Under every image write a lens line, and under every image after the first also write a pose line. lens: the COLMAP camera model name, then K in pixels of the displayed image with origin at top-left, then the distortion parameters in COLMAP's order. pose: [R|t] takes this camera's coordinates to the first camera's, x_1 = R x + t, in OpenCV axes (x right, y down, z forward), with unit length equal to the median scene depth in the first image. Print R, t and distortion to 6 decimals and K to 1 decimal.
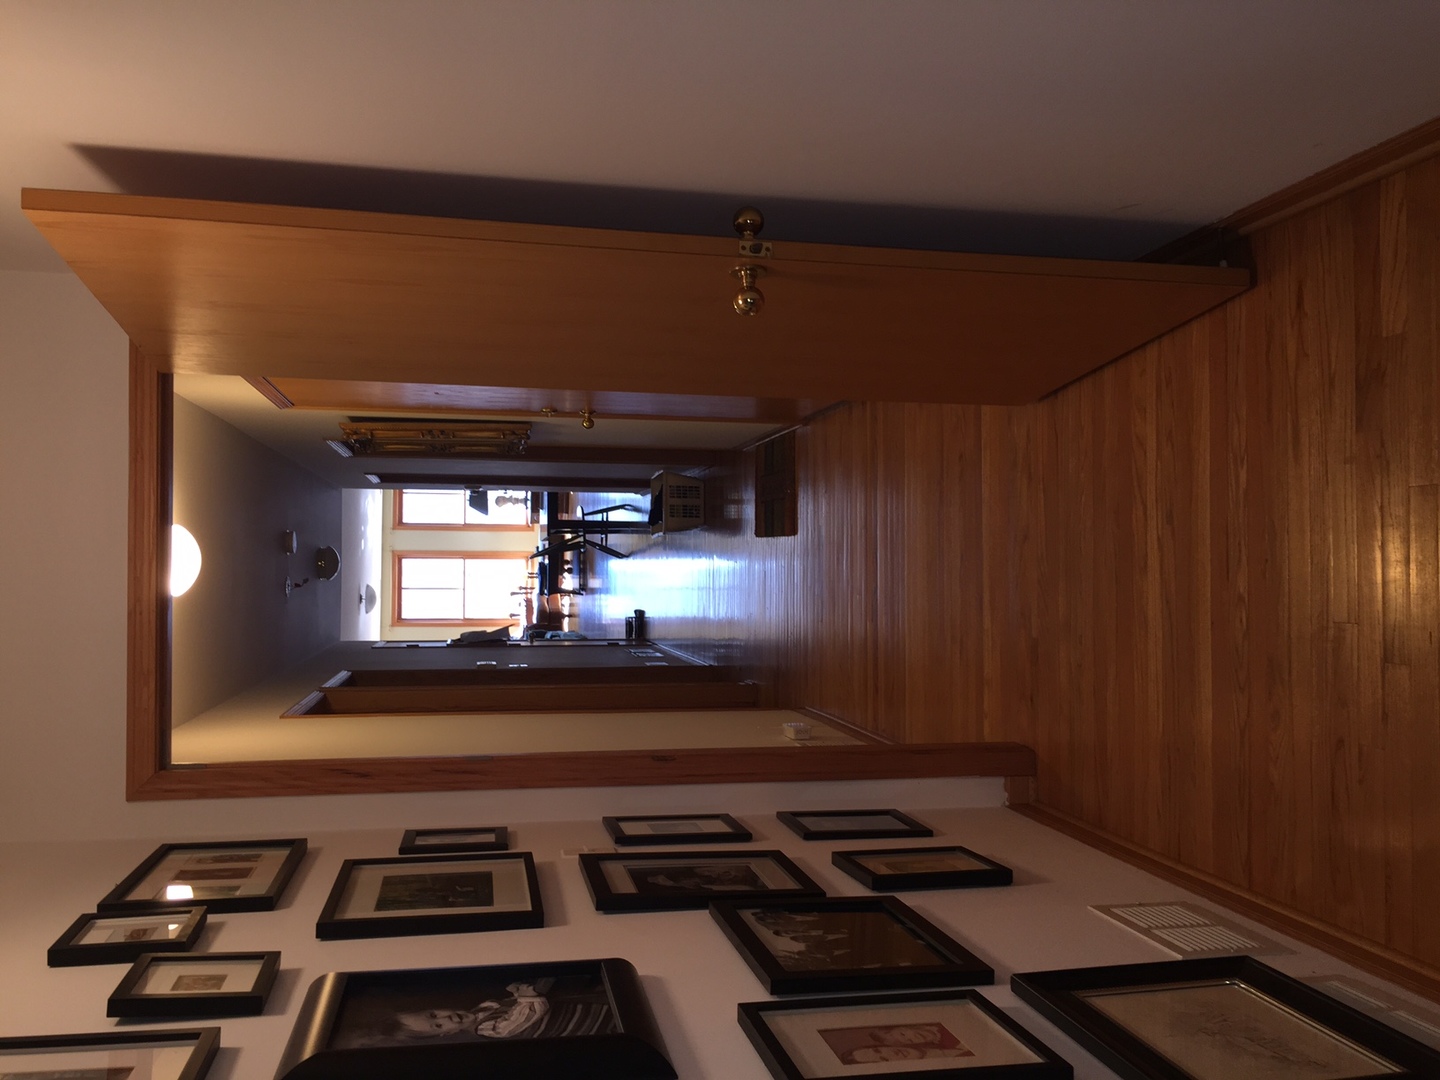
lens RADIAL K [[1235.7, 0, 719.6], [0, 1235.7, 534.0], [0, 0, 1]] dist [0.087024, -0.113096]
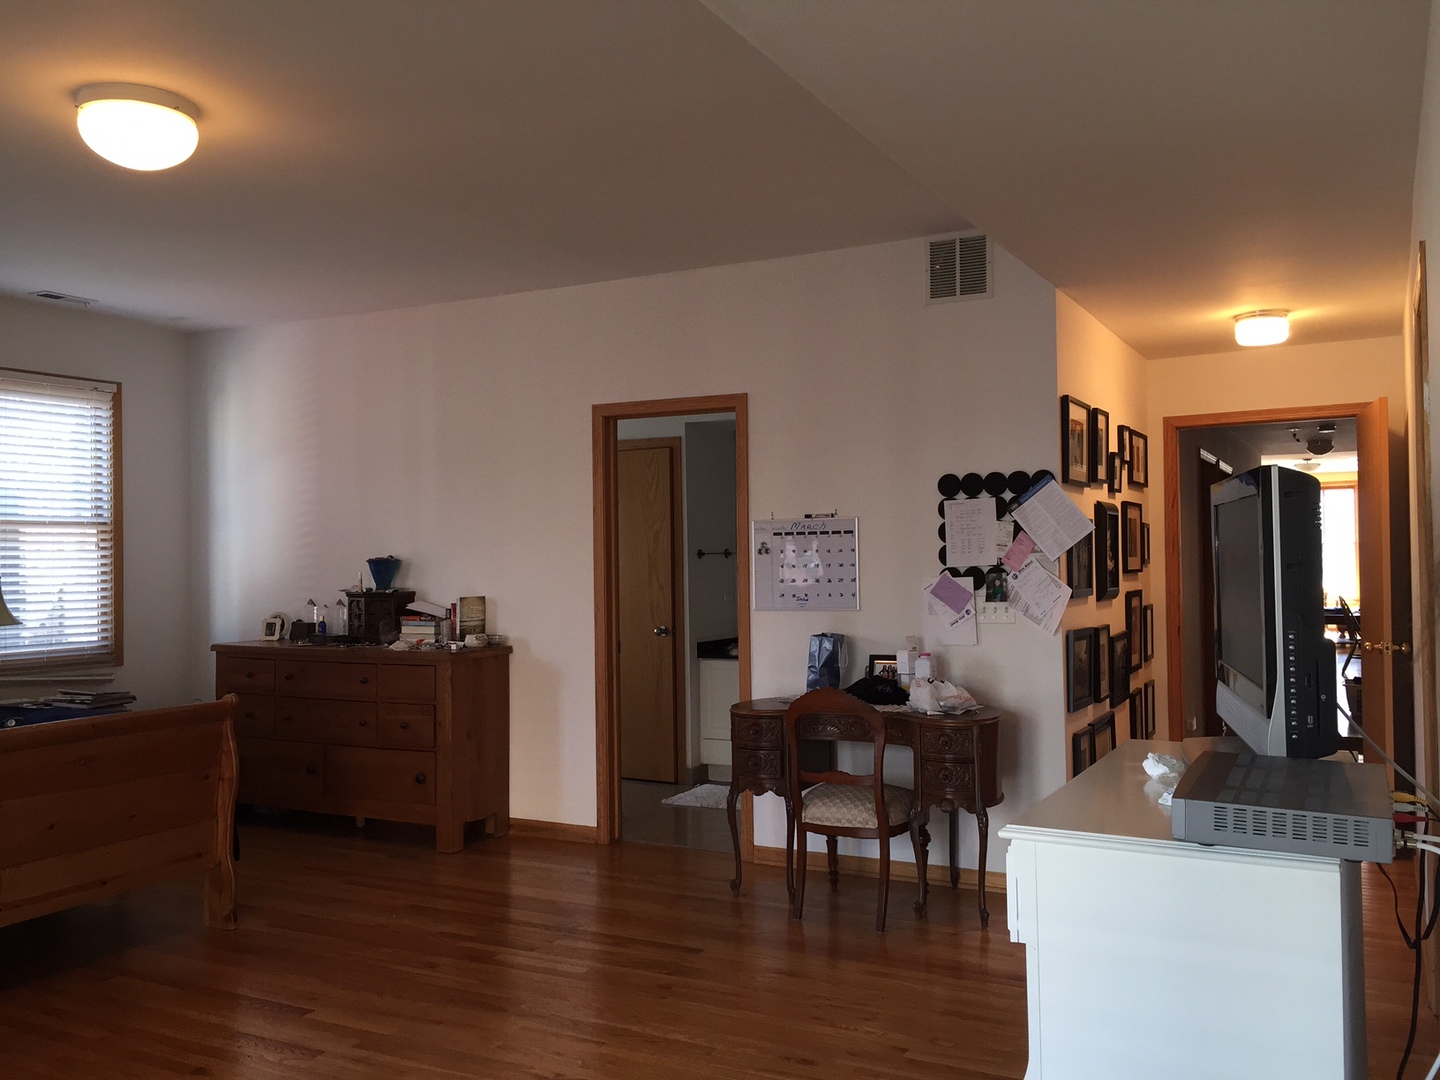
lens RADIAL K [[1235.7, 0, 719.6], [0, 1235.7, 534.0], [0, 0, 1]] dist [0.087024, -0.113096]
pose [[-0.076391, 0.977999, -0.194121, 0.387424], [-0.871686, 0.029014, 0.489206, -0.282338], [0.484075, 0.206583, 0.850291, -1.870185]]
